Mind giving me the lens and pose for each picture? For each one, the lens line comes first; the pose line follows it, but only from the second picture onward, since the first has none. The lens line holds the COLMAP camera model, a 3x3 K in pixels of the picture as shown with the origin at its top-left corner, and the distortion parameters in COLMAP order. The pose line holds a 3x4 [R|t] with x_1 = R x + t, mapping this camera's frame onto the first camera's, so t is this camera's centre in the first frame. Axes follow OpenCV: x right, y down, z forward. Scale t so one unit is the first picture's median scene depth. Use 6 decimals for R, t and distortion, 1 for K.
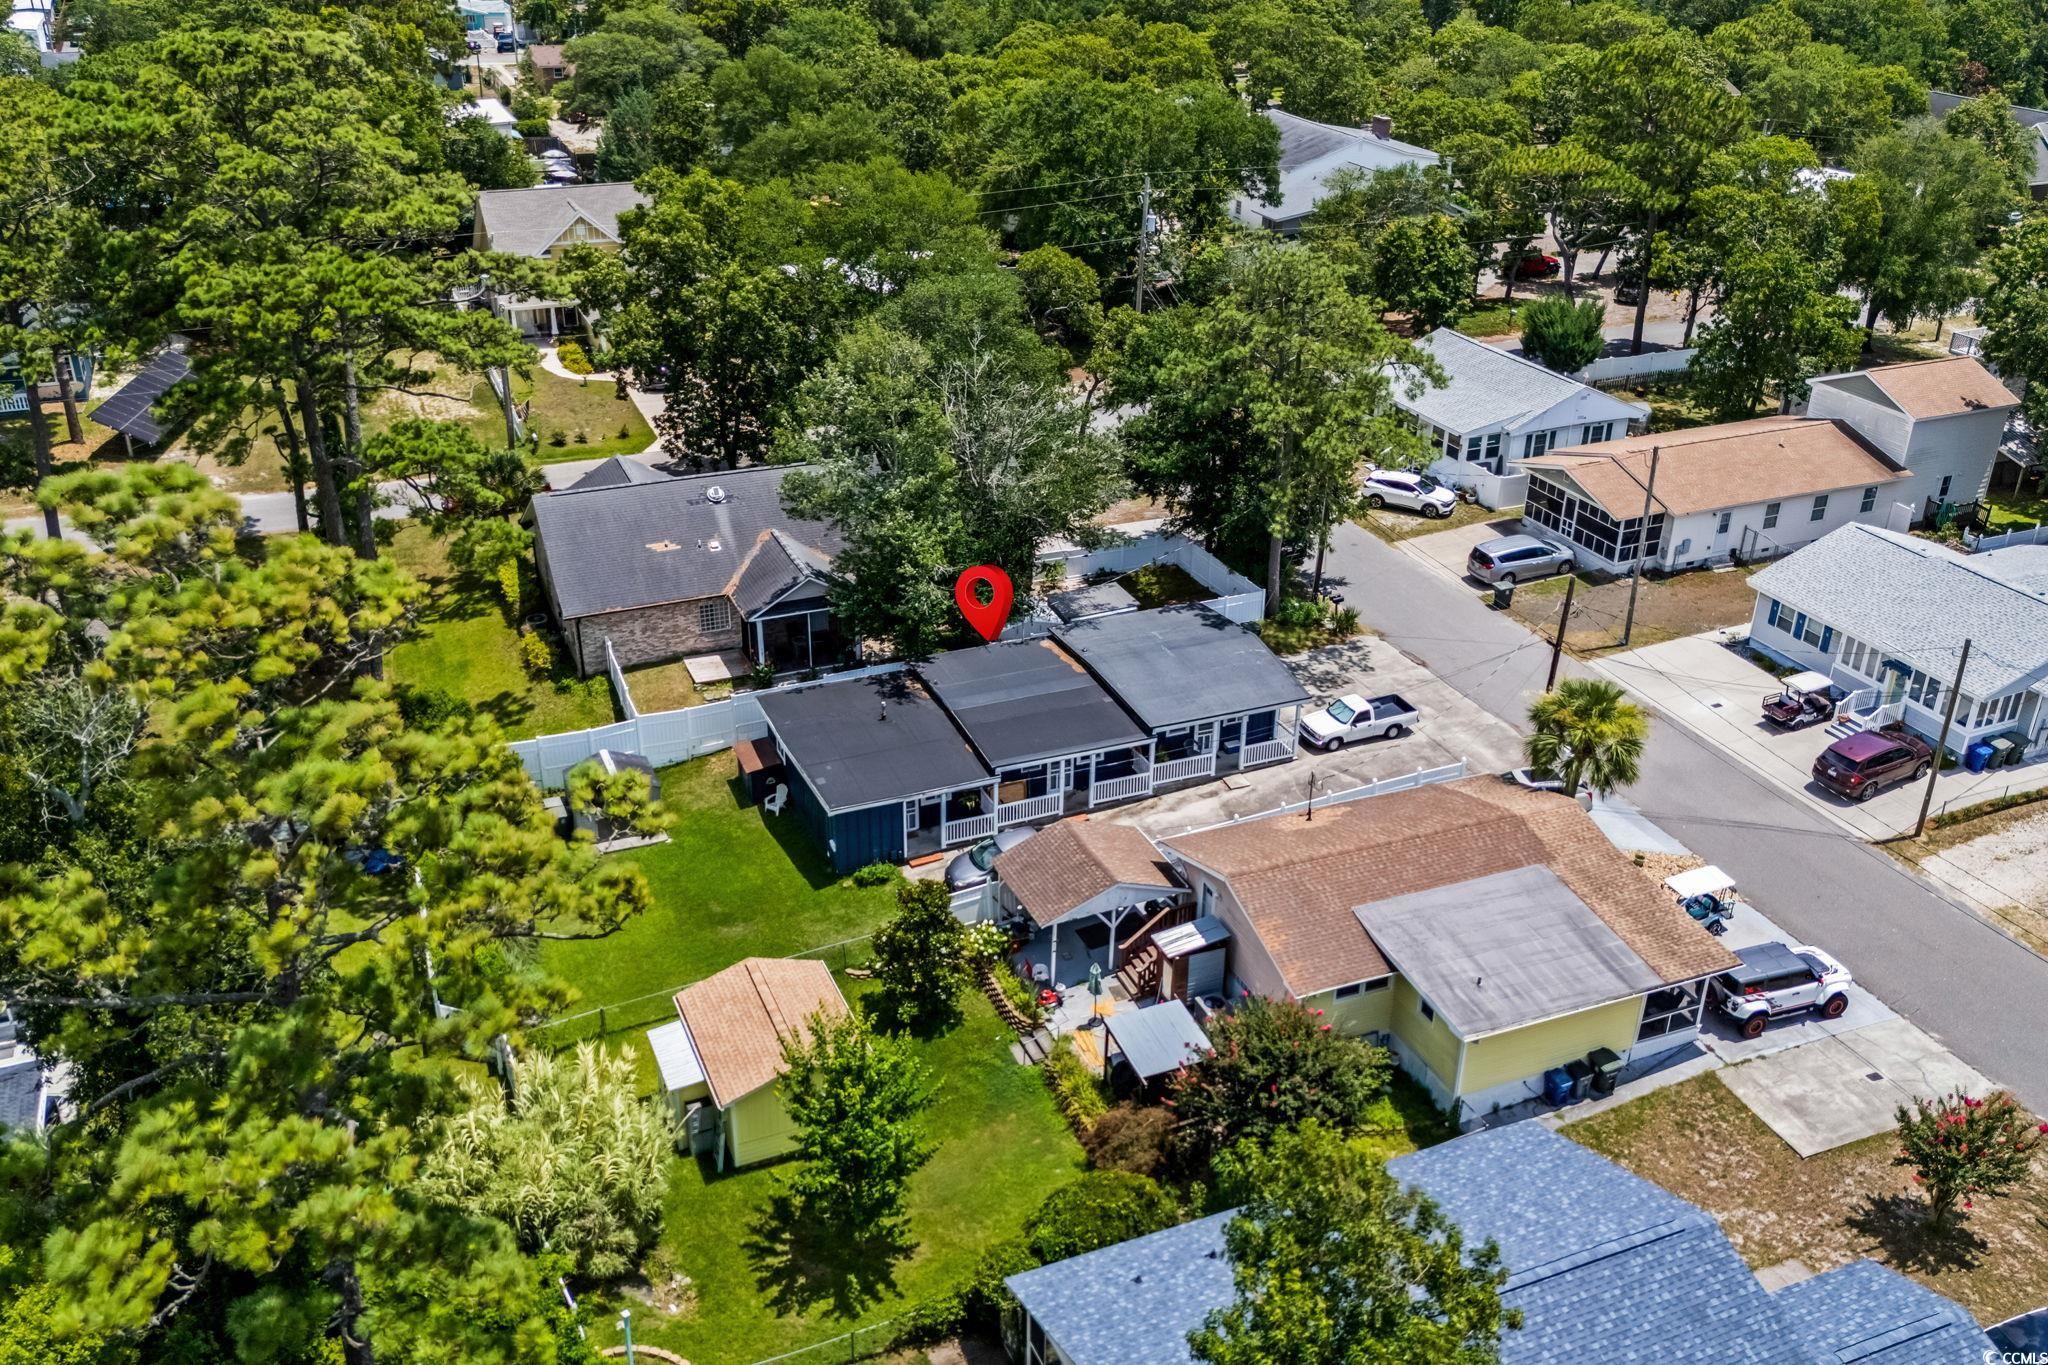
lens RADIAL K [[1772.0, 0, 995.3], [0, 1772.0, 712.6], [0, 0, 1]] dist [0.060373, -0.077818]
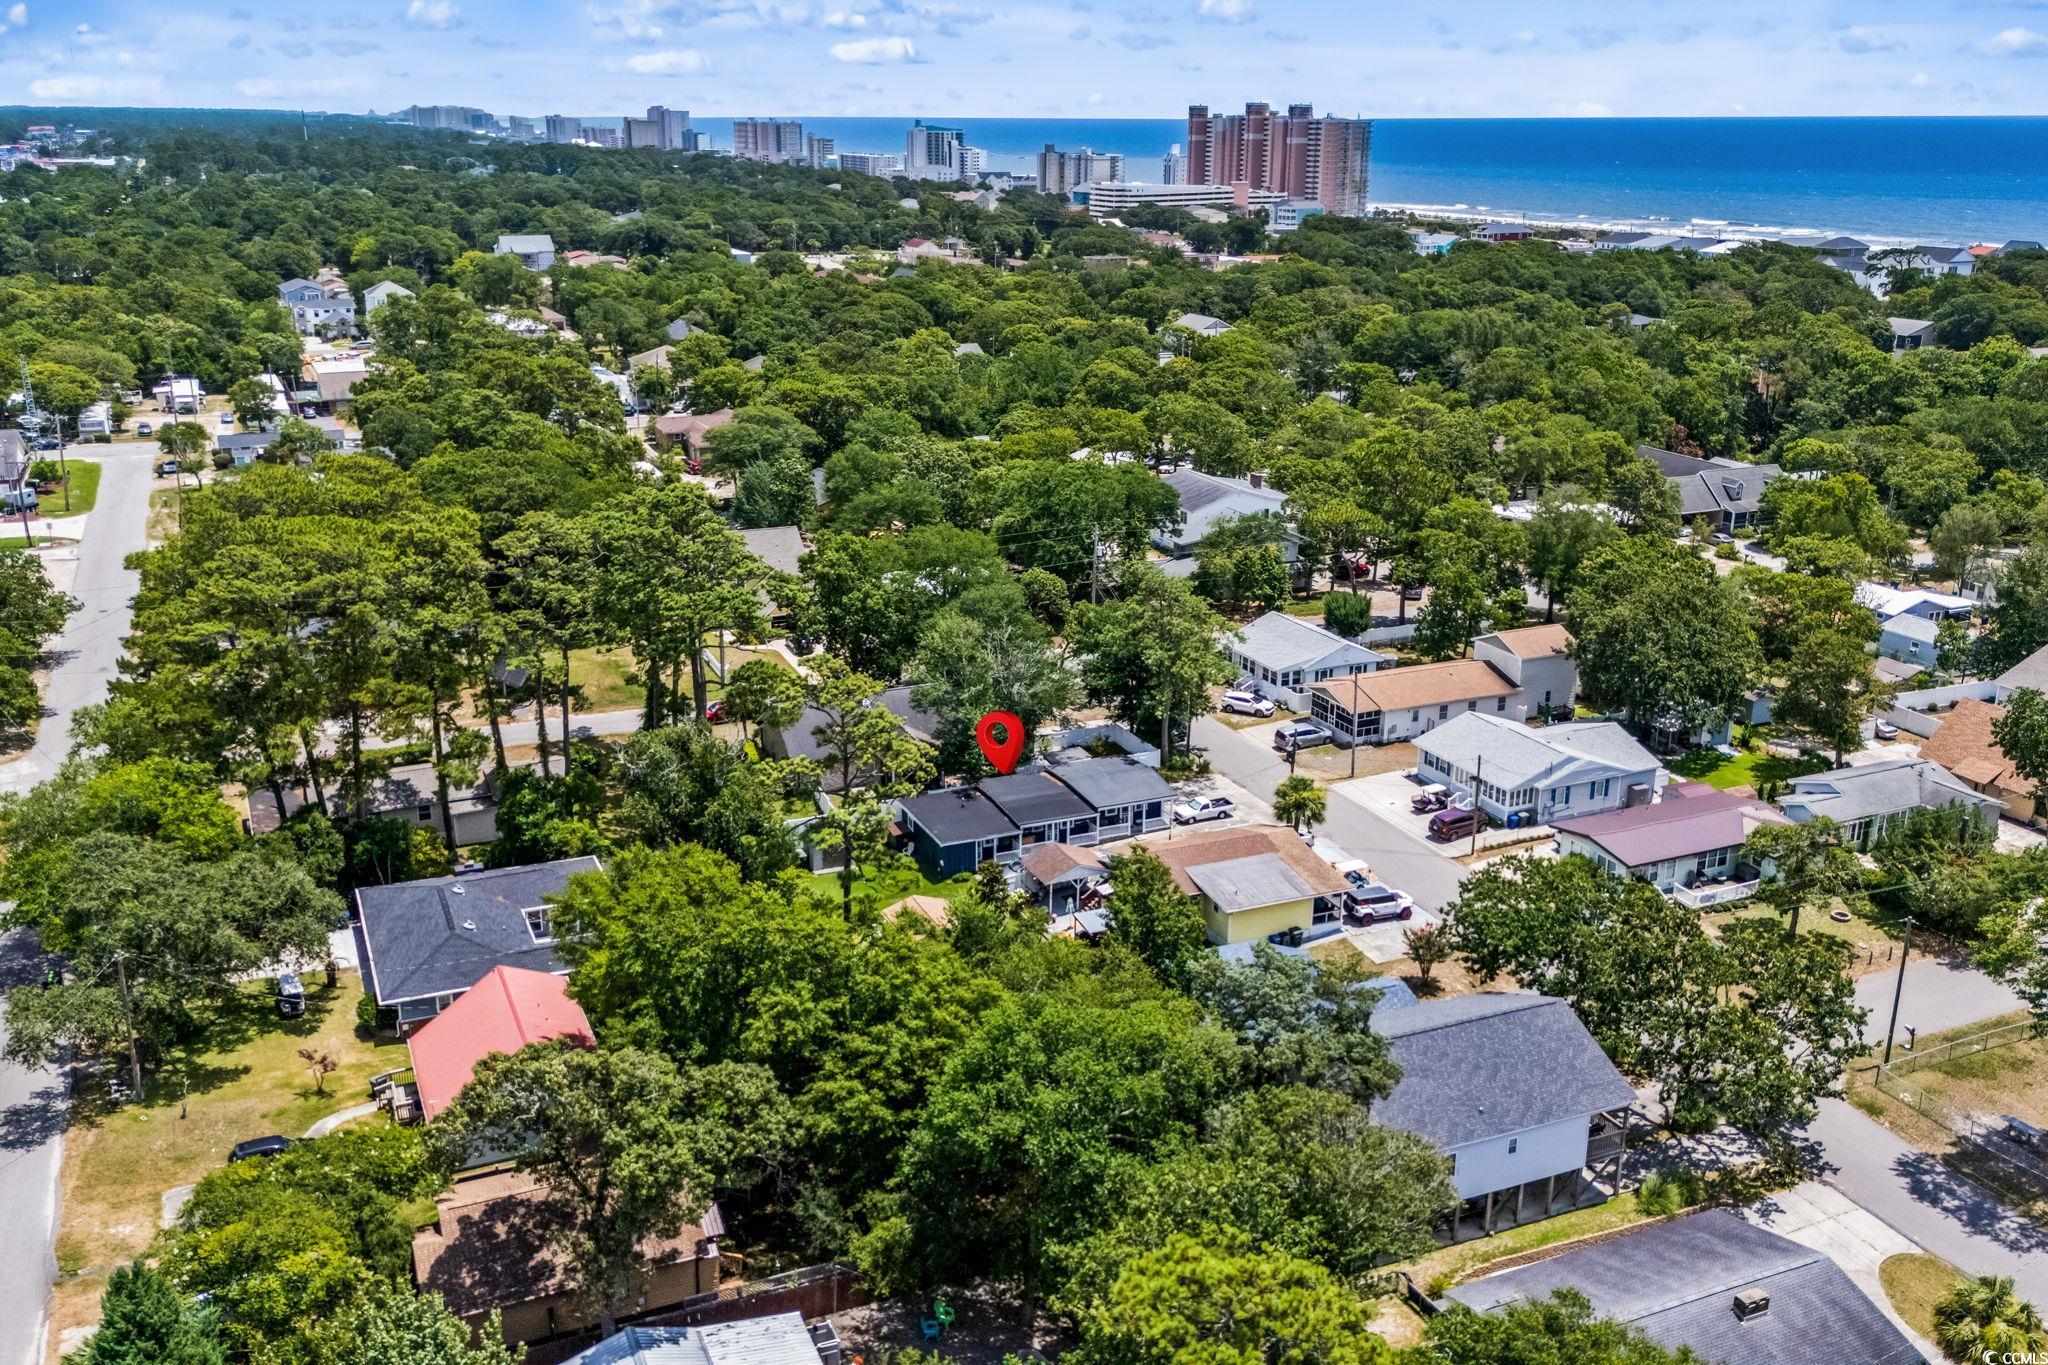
lens RADIAL K [[1772.0, 0, 995.3], [0, 1772.0, 712.6], [0, 0, 1]] dist [0.060373, -0.077818]
pose [[0.999882, -0.011427, 0.010219, -0.038693], [0.012866, 0.987970, -0.154112, 0.174697], [-0.008335, 0.154226, 0.988000, -0.834574]]
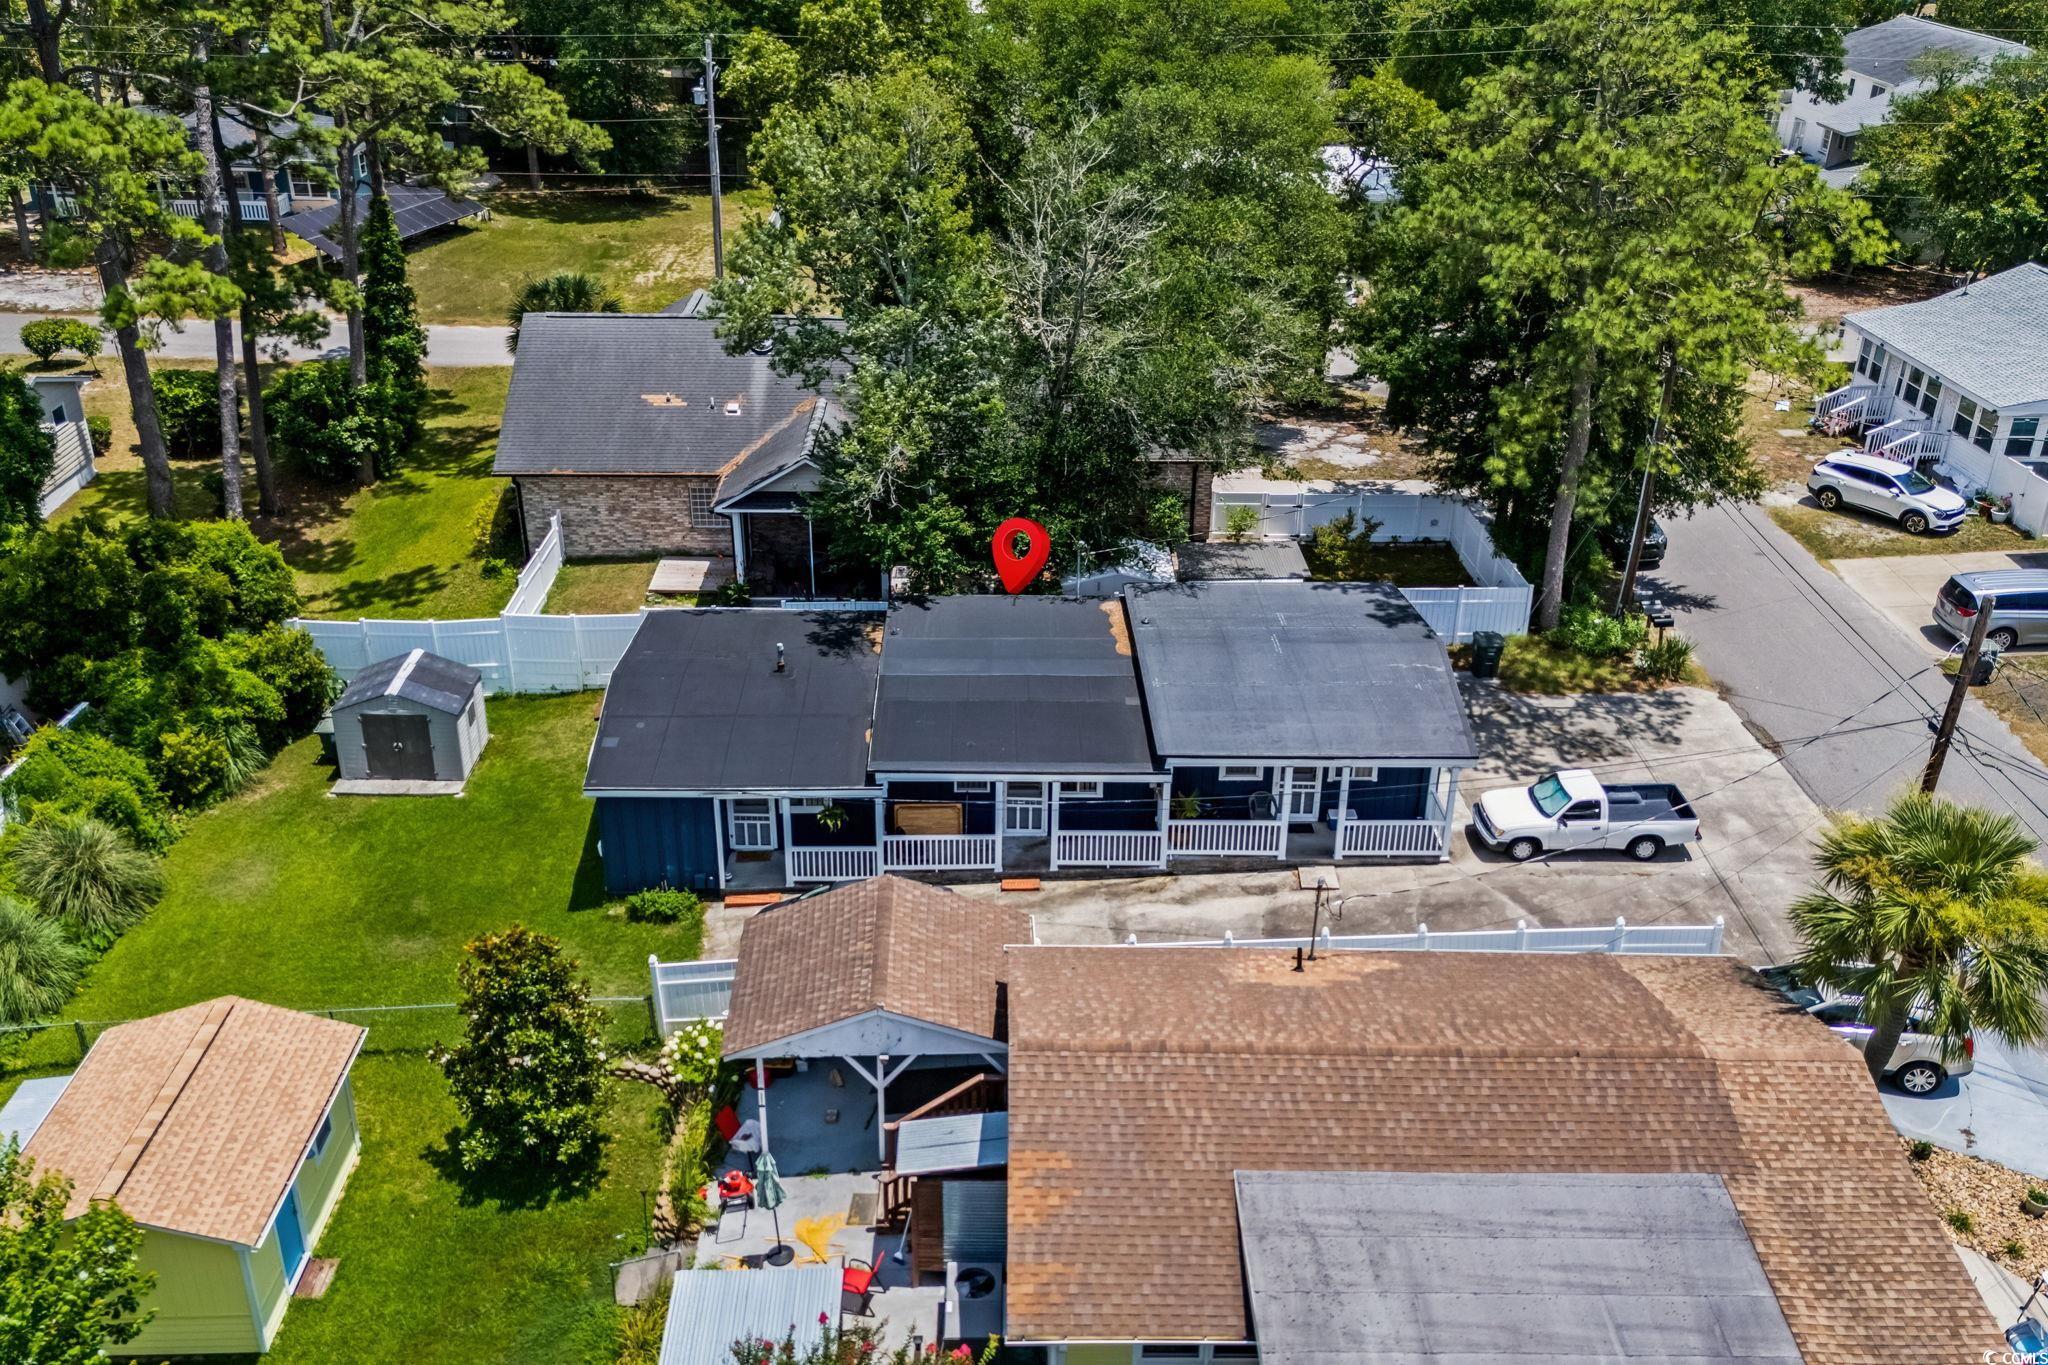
lens RADIAL K [[1772.0, 0, 995.3], [0, 1772.0, 712.6], [0, 0, 1]] dist [0.060373, -0.077818]
pose [[0.929236, 0.169045, -0.328549, 0.187404], [-0.172288, 0.984855, 0.019444, -0.006163], [0.326860, 0.038537, 0.944287, 0.357095]]
